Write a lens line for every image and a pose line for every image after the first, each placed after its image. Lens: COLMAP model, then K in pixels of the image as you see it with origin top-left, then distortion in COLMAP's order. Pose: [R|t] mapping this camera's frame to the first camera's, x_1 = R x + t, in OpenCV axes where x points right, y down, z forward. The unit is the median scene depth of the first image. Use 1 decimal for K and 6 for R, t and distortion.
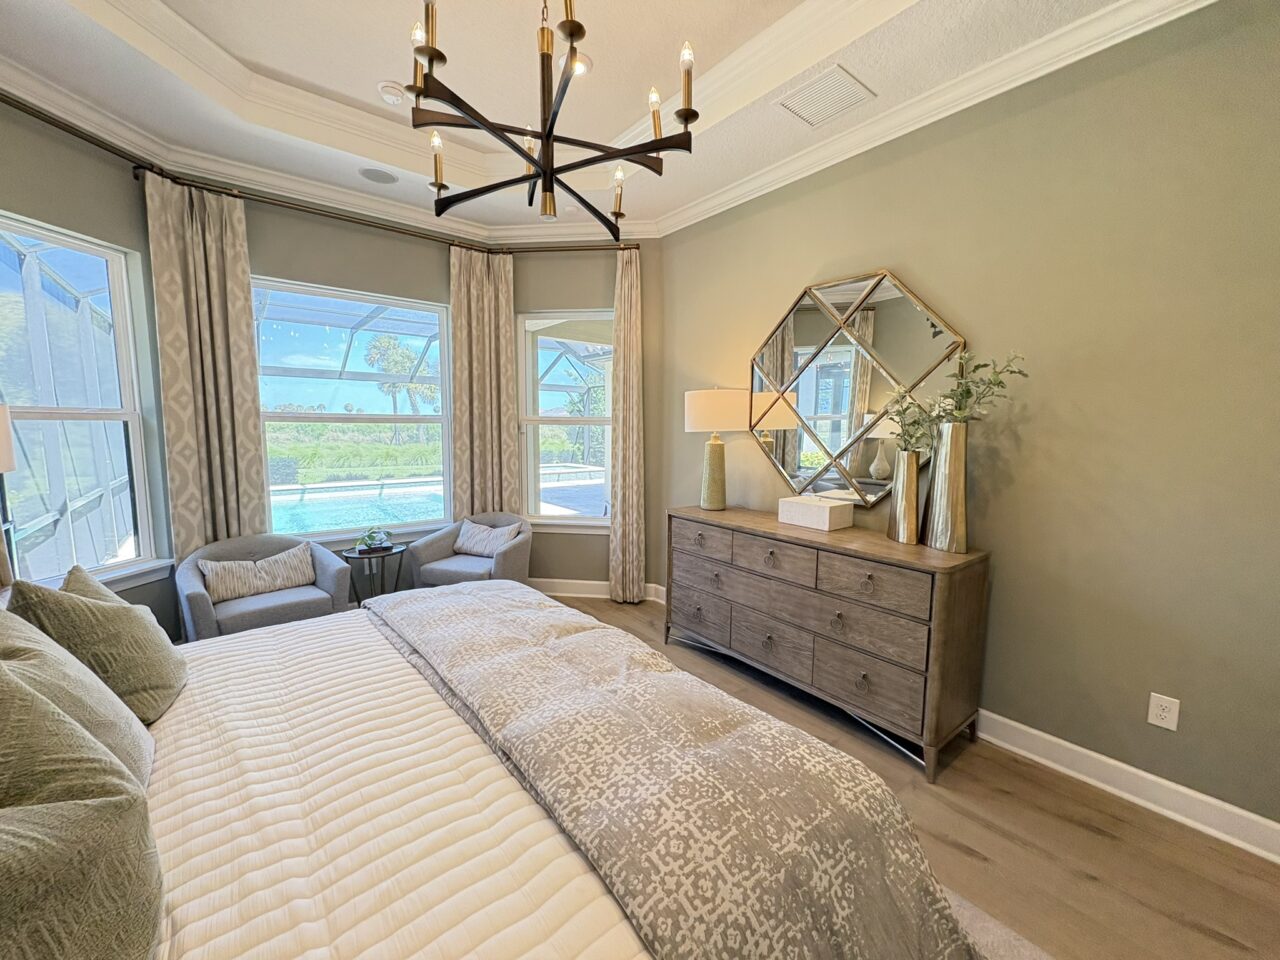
lens RADIAL K [[509.0, 0, 641.7], [0, 509.0, 479.1], [0, 0, 1]] dist [-0.000337, 0.000062]
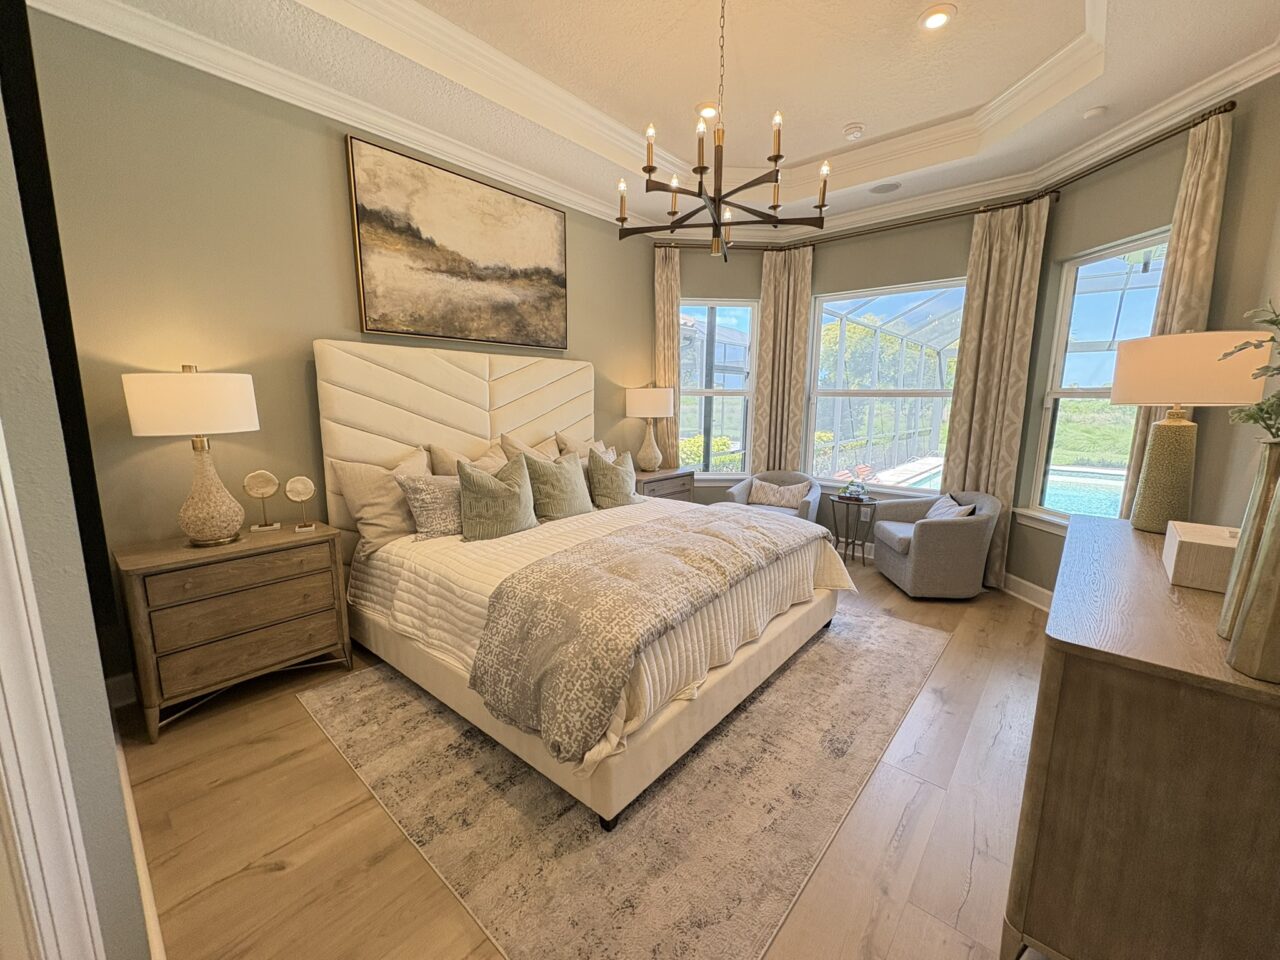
lens RADIAL K [[509.0, 0, 636.3], [0, 509.0, 479.3], [0, 0, 1]] dist [-0.000337, 0.000062]
pose [[0.171578, 0.151144, -0.973507, 0.716327], [-0.111632, 0.984780, 0.133220, -0.018302], [0.978825, 0.085817, 0.185840, 0.292147]]
